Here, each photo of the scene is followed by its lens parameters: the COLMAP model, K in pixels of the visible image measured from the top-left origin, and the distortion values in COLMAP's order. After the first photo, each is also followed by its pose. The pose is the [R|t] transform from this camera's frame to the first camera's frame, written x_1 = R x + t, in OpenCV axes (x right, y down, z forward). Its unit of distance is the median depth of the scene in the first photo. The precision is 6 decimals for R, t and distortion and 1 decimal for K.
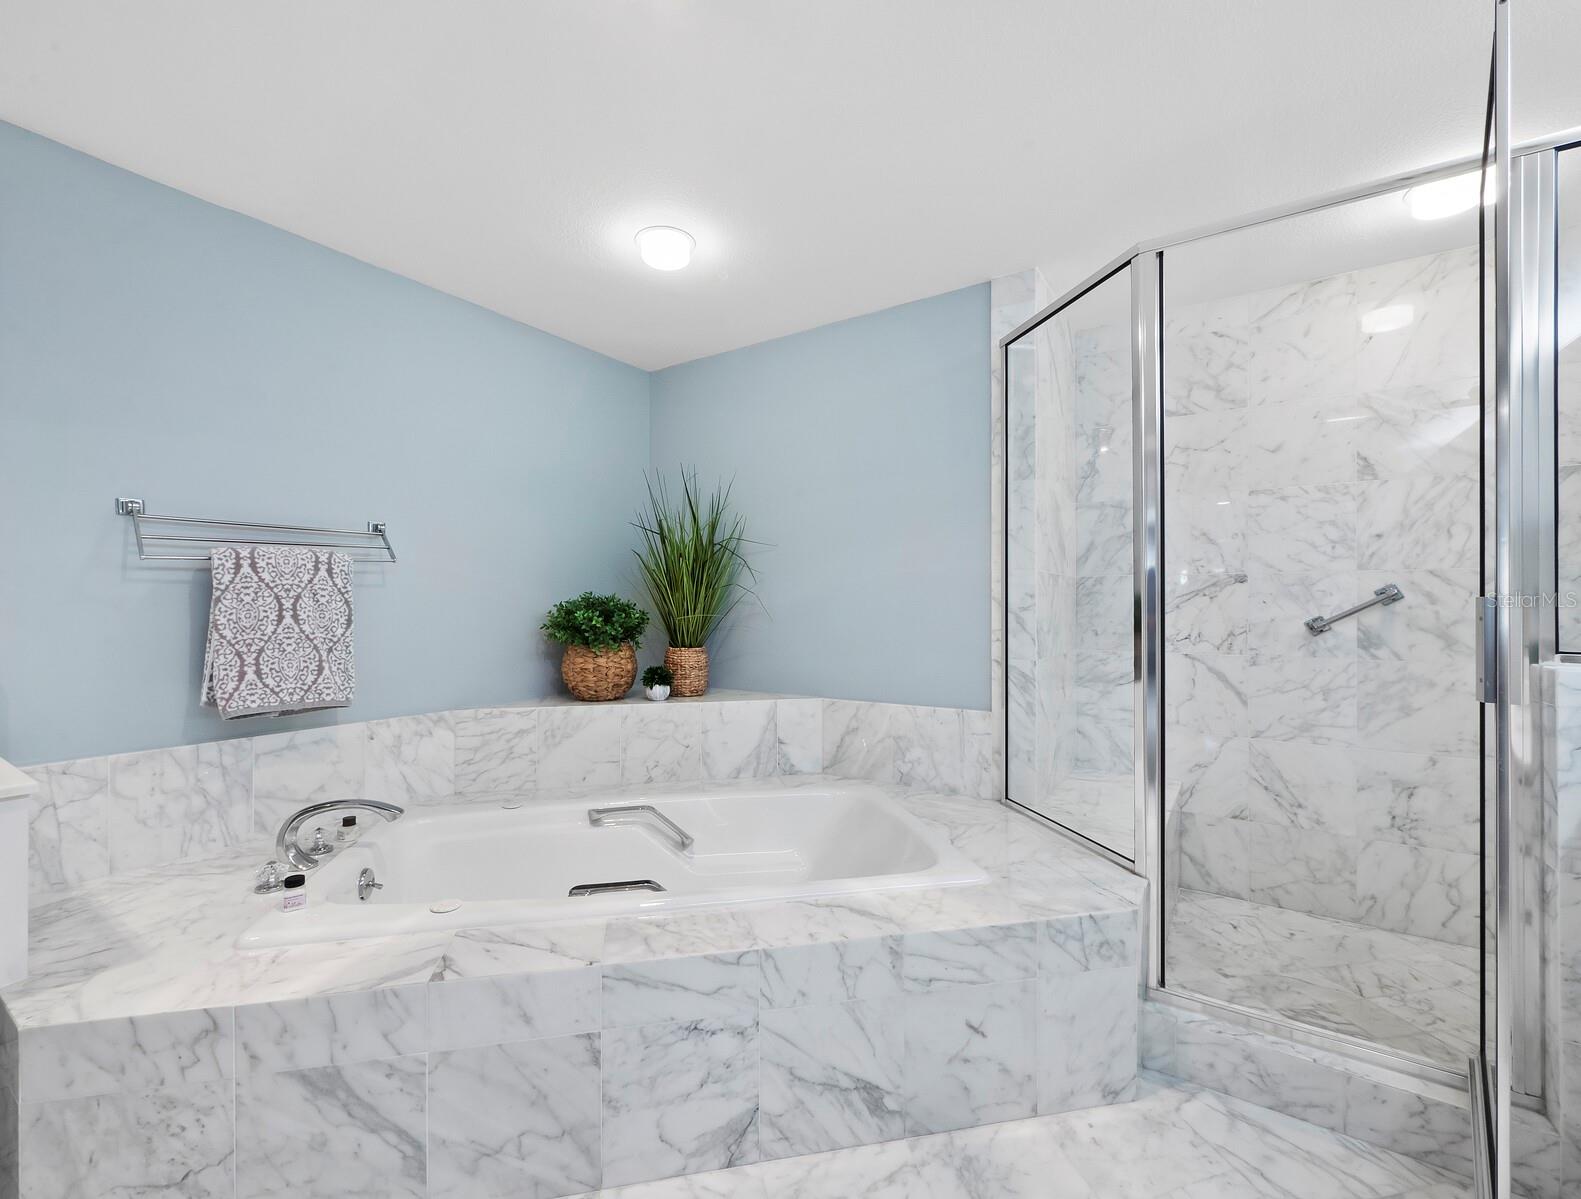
lens RADIAL K [[672.7, 0, 788.9], [0, 672.7, 607.0], [0, 0, 1]] dist [0.000803, 0.000548]
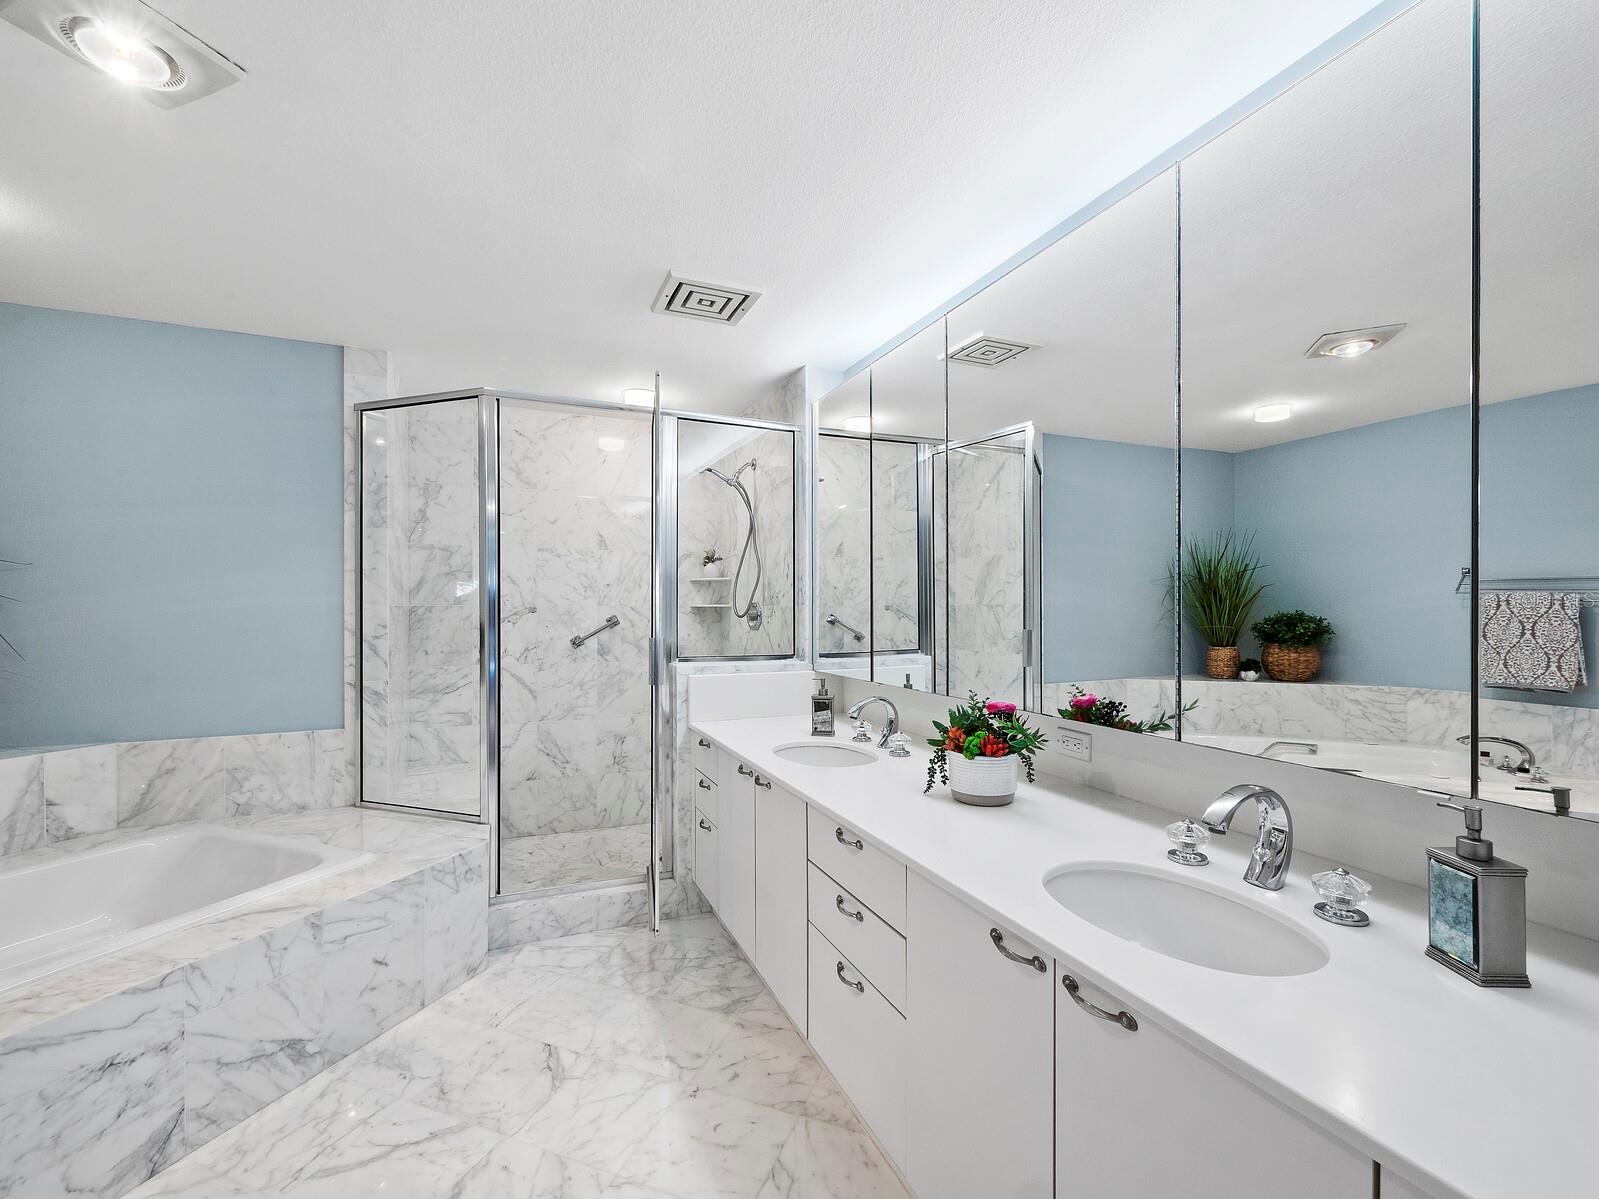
lens RADIAL K [[688.7, 0, 794.3], [0, 688.7, 607.1], [0, 0, 1]] dist [-0.001319, 0.001799]
pose [[0.543042, 0.004367, 0.839694, -0.329195], [-0.001236, 0.999990, -0.004402, -0.056448], [-0.839705, 0.001352, 0.543041, -0.333509]]
